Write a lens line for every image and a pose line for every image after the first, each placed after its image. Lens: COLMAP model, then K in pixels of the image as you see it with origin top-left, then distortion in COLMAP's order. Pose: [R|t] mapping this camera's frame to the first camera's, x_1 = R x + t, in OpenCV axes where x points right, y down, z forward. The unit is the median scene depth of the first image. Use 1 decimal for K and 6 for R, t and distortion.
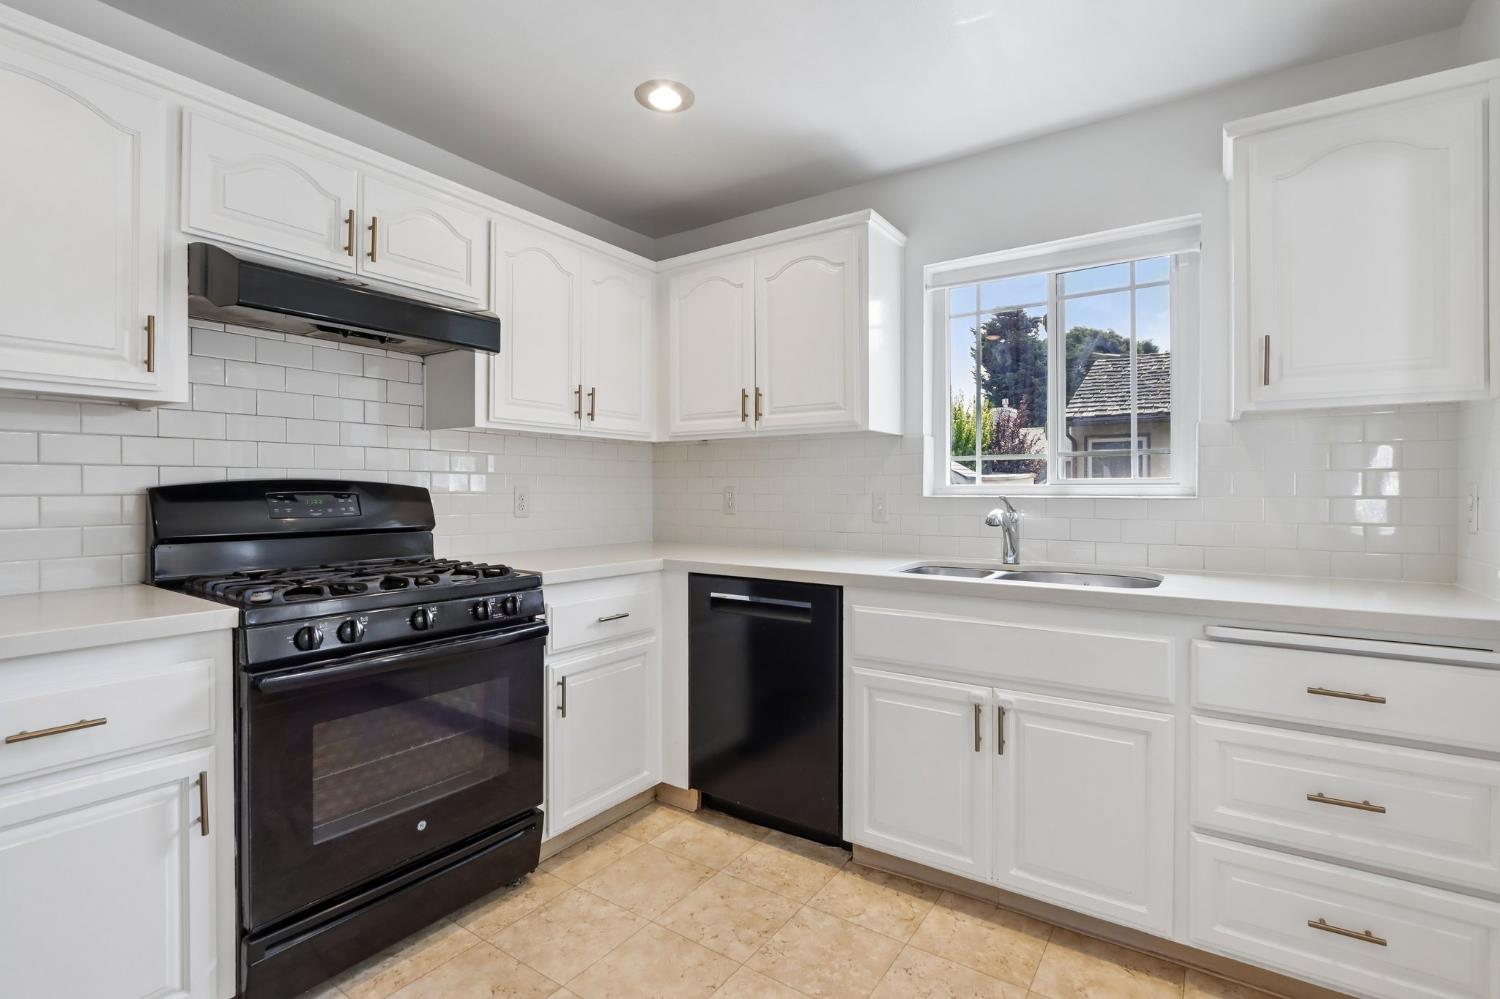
lens RADIAL K [[696.0, 0, 760.1], [0, 696.0, 490.7], [0, 0, 1]] dist [-0.015766, 0.001608]
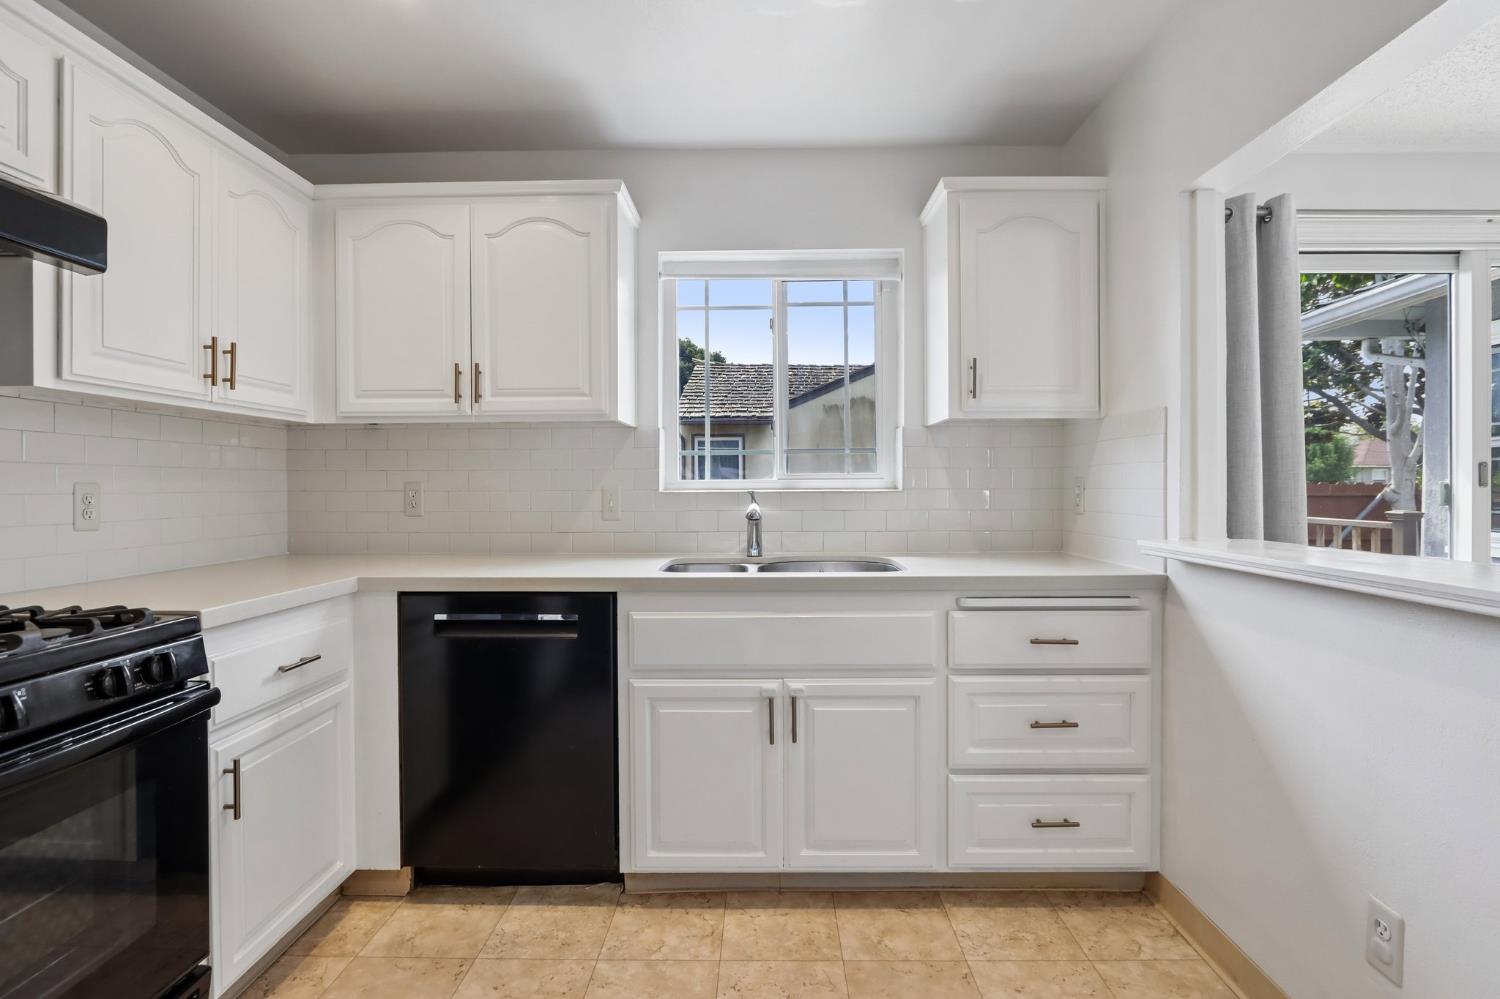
lens RADIAL K [[696.0, 0, 763.6], [0, 696.0, 487.4], [0, 0, 1]] dist [-0.015766, 0.001608]
pose [[0.834176, -0.007167, 0.551452, -0.219313], [0.005466, 0.999974, 0.004728, -0.001805], [-0.551472, -0.000930, 0.834193, 0.144815]]
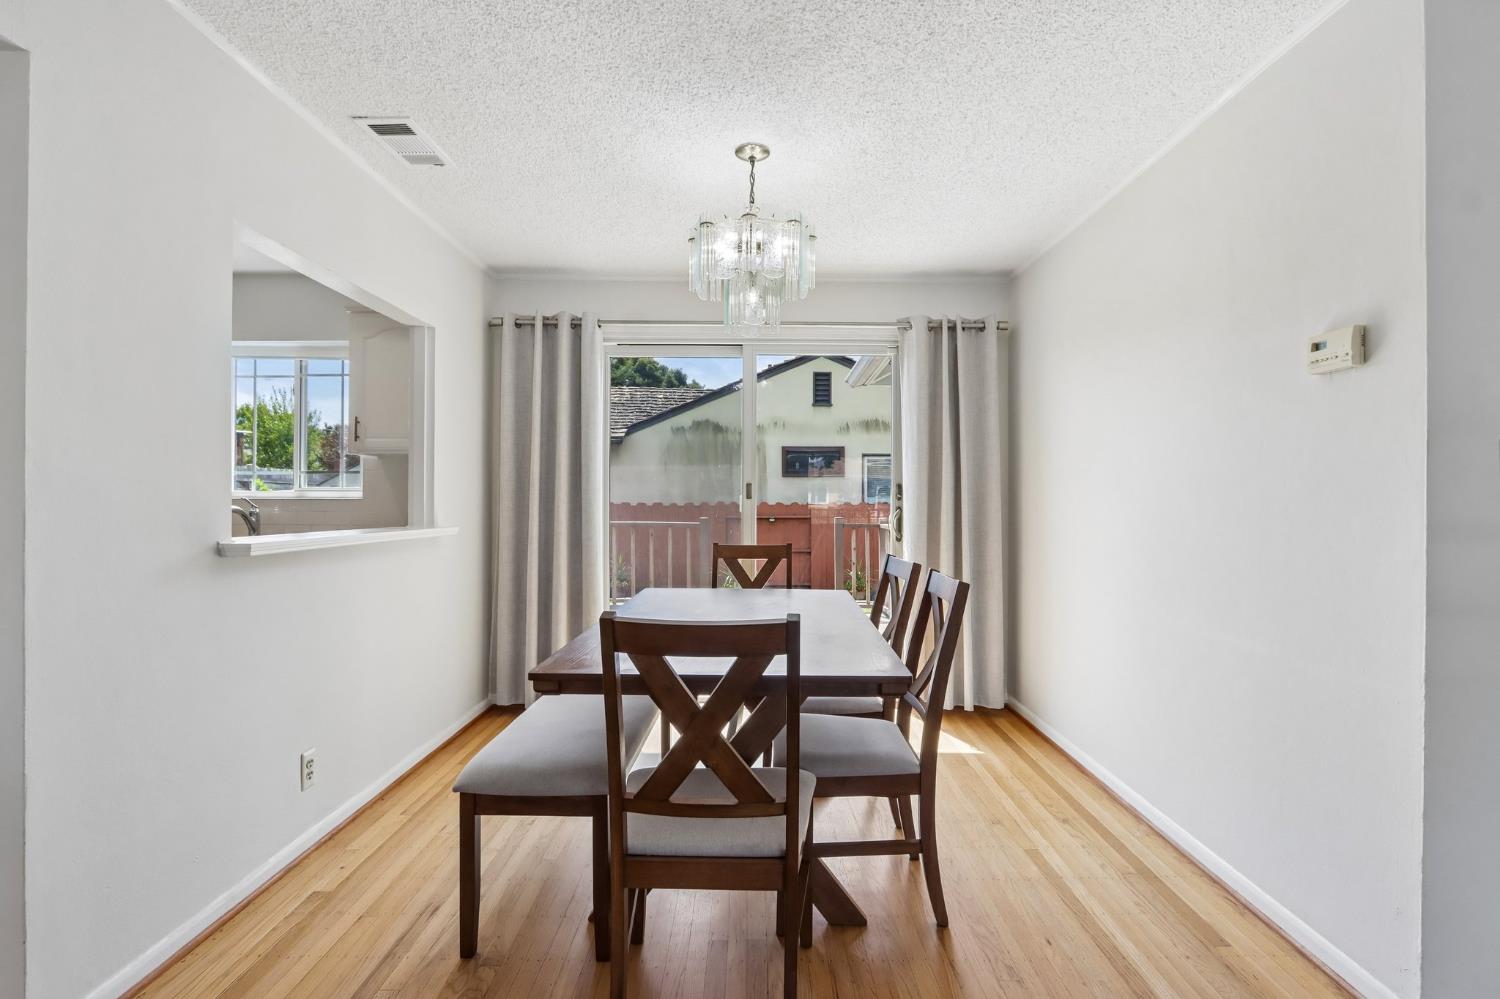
lens RADIAL K [[696.0, 0, 764.5], [0, 696.0, 501.4], [0, 0, 1]] dist [-0.015766, 0.001608]
pose [[0.822698, 0.001655, 0.568476, 0.472865], [-0.004093, 0.999987, 0.003013, 0.007558], [-0.568464, -0.004805, 0.822694, -1.093563]]
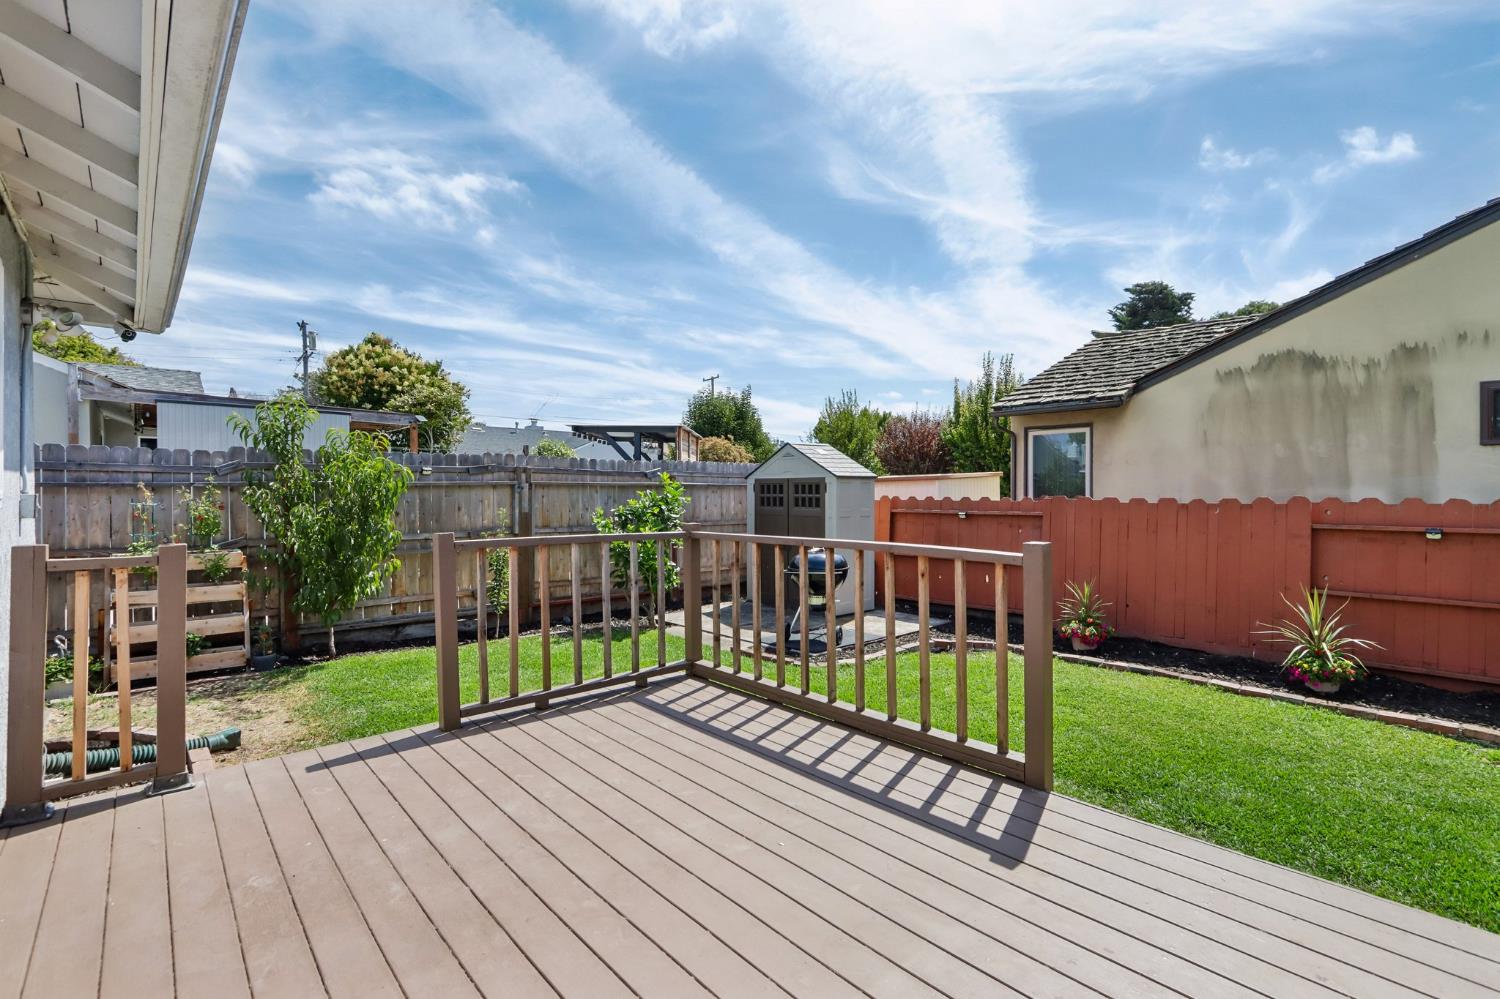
lens RADIAL K [[696.0, 0, 760.8], [0, 696.0, 505.2], [0, 0, 1]] dist [-0.015766, 0.001608]
pose [[0.971448, 0.005484, -0.237191, 1.928860], [-0.000768, 0.999800, 0.019970, 0.000899], [0.237253, -0.019218, 0.971258, 0.443295]]
